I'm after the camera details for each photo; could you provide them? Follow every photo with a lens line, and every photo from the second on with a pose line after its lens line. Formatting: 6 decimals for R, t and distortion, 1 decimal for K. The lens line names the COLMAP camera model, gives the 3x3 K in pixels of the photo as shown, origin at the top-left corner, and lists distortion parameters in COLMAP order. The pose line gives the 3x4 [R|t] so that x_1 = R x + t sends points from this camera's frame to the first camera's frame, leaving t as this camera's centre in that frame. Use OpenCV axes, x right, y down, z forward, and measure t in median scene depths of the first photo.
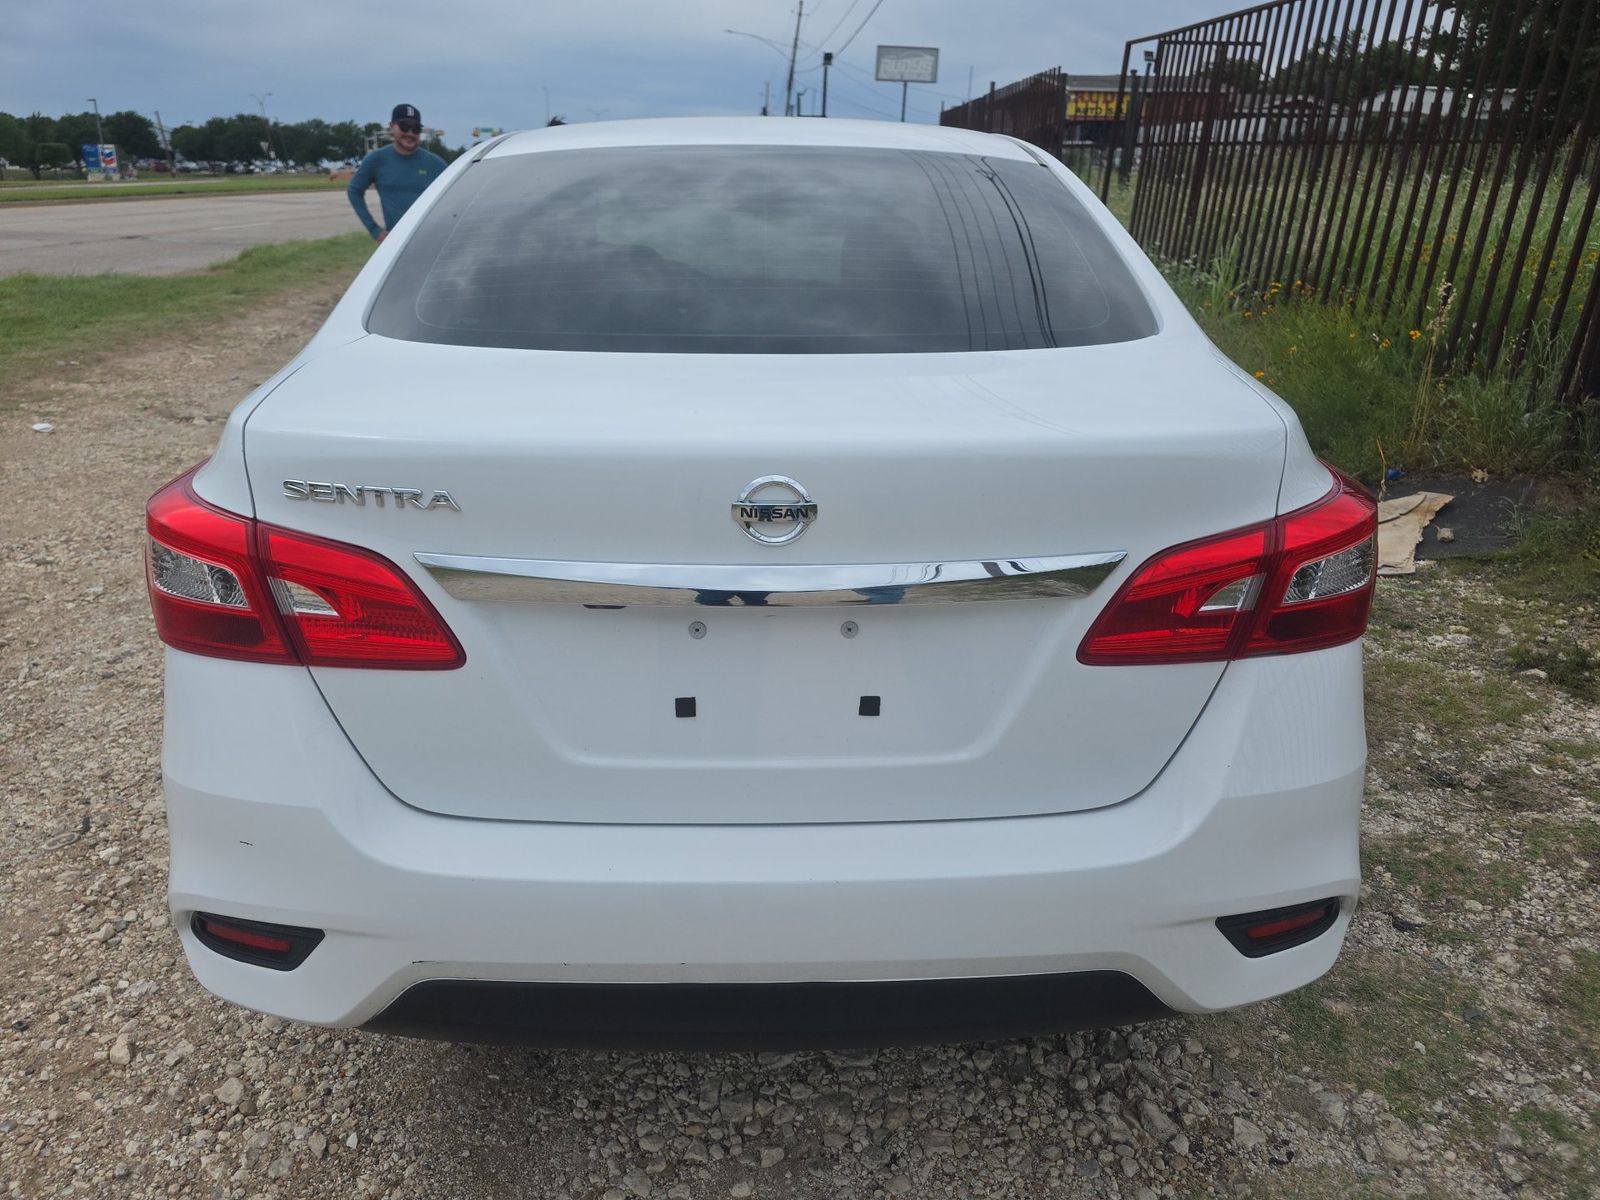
lens RADIAL K [[1088.6, 0, 800.0], [0, 1088.6, 600.0], [0, 0, 1]] dist [0.044948, -0.041338]
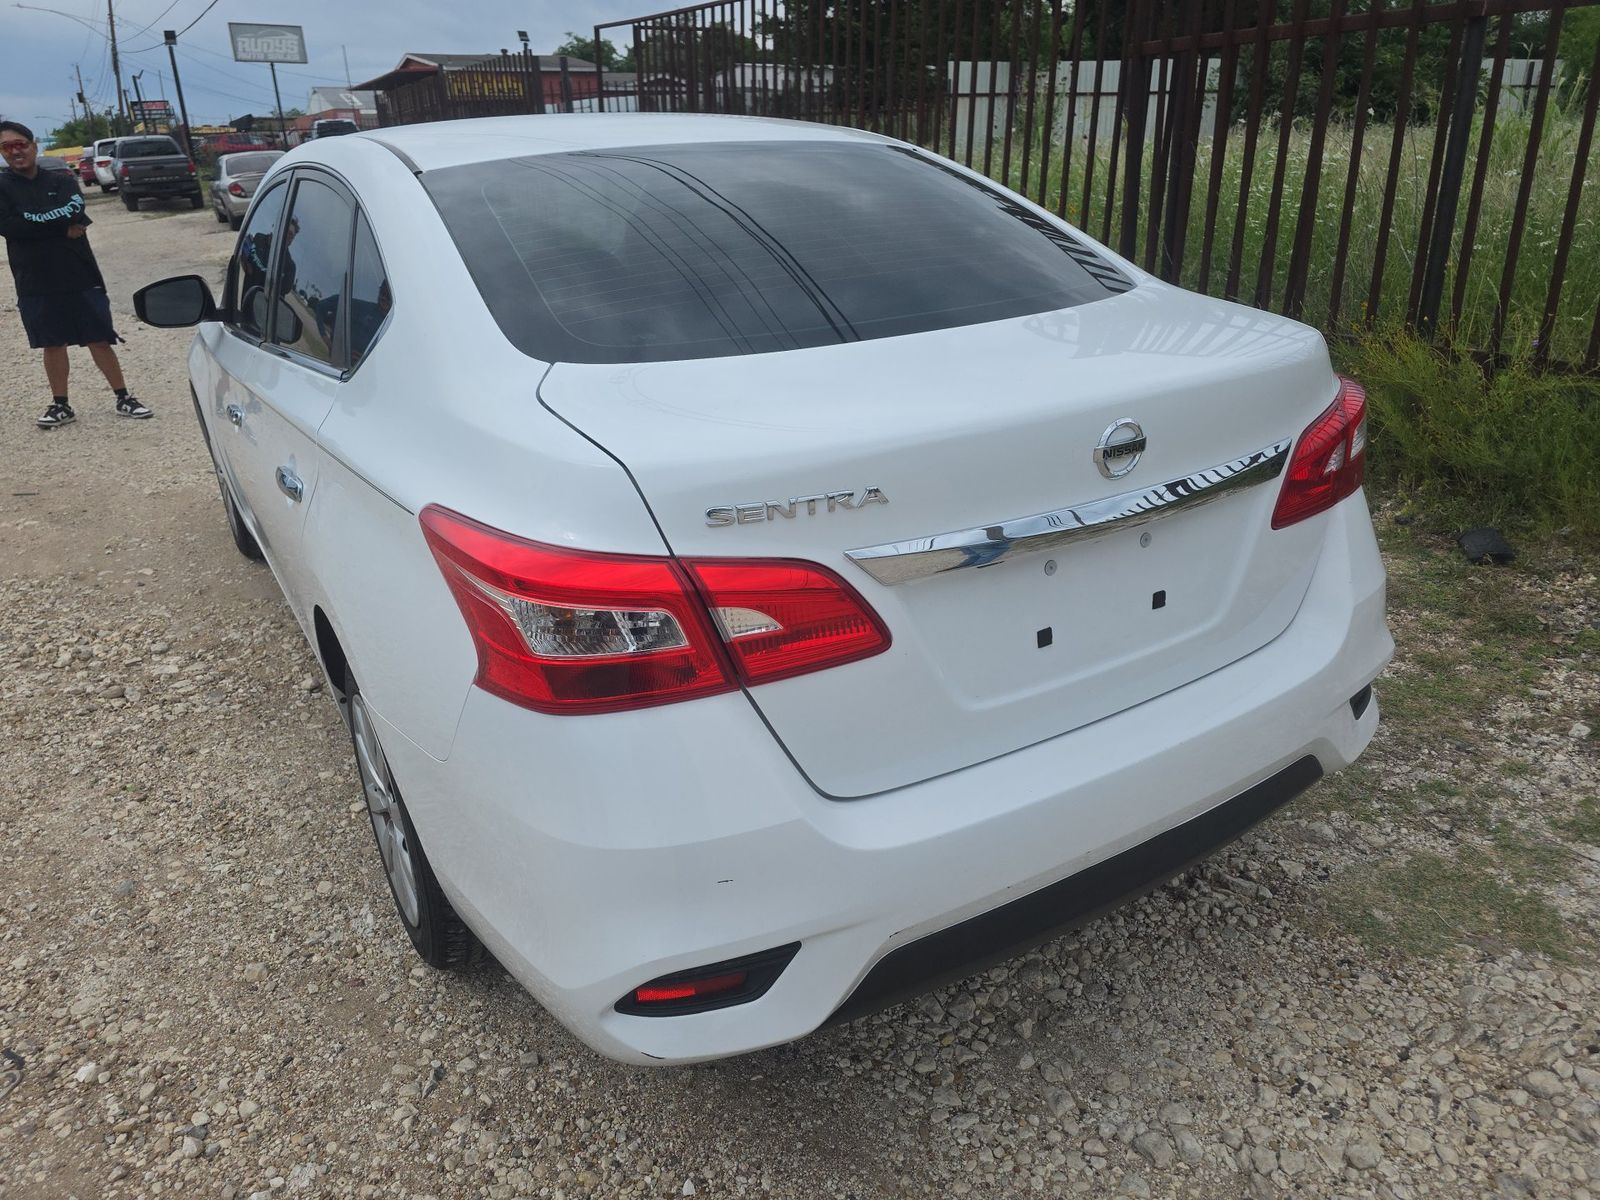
lens RADIAL K [[1079.6, 0, 800.7], [0, 1079.6, 590.9], [0, 0, 1]] dist [0.048433, -0.044541]
pose [[0.865530, -0.227424, 0.446246, -0.621514], [0.222203, 0.972844, 0.064818, -0.059451], [-0.448868, 0.043055, 0.892560, 0.075442]]
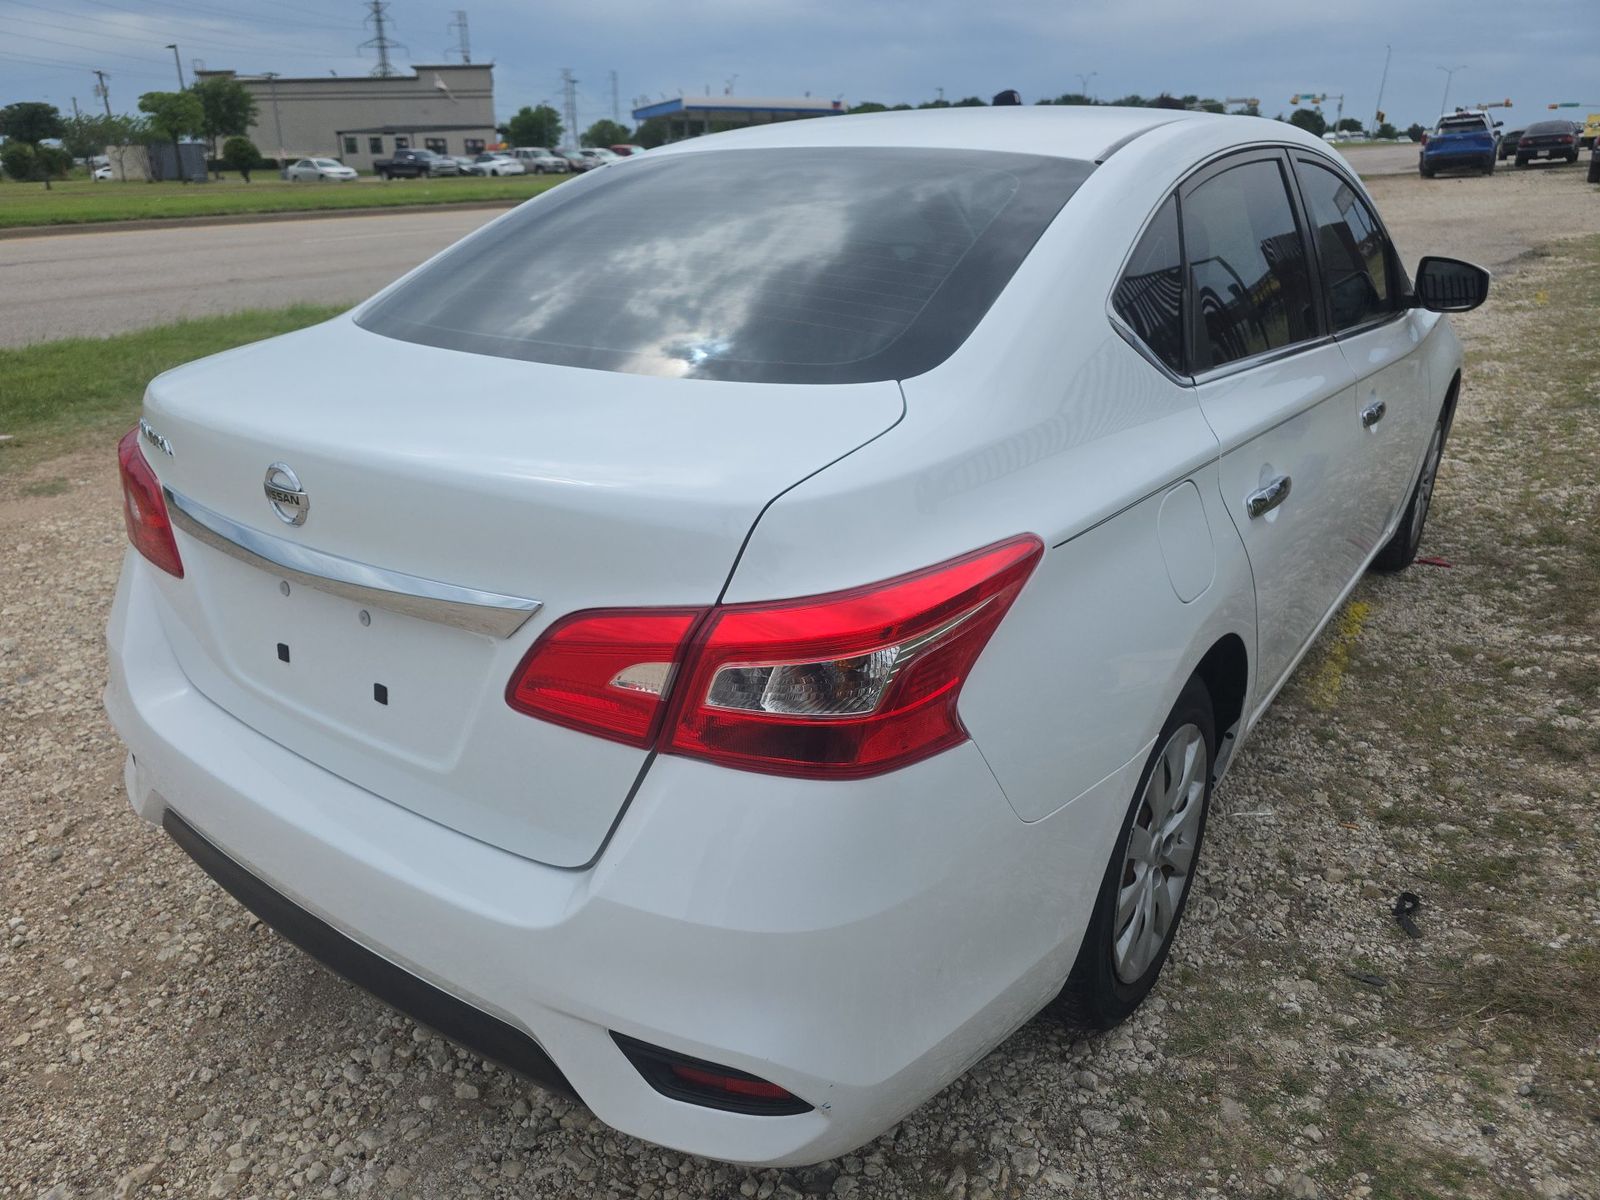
lens RADIAL K [[1066.2, 0, 782.3], [0, 1066.2, 605.0], [0, 0, 1]] dist [0.052091, -0.038356]
pose [[0.788900, 0.214700, -0.575796, 0.726134], [-0.204240, 0.975324, 0.083844, -0.117388], [0.579589, 0.051456, 0.813283, 0.279239]]
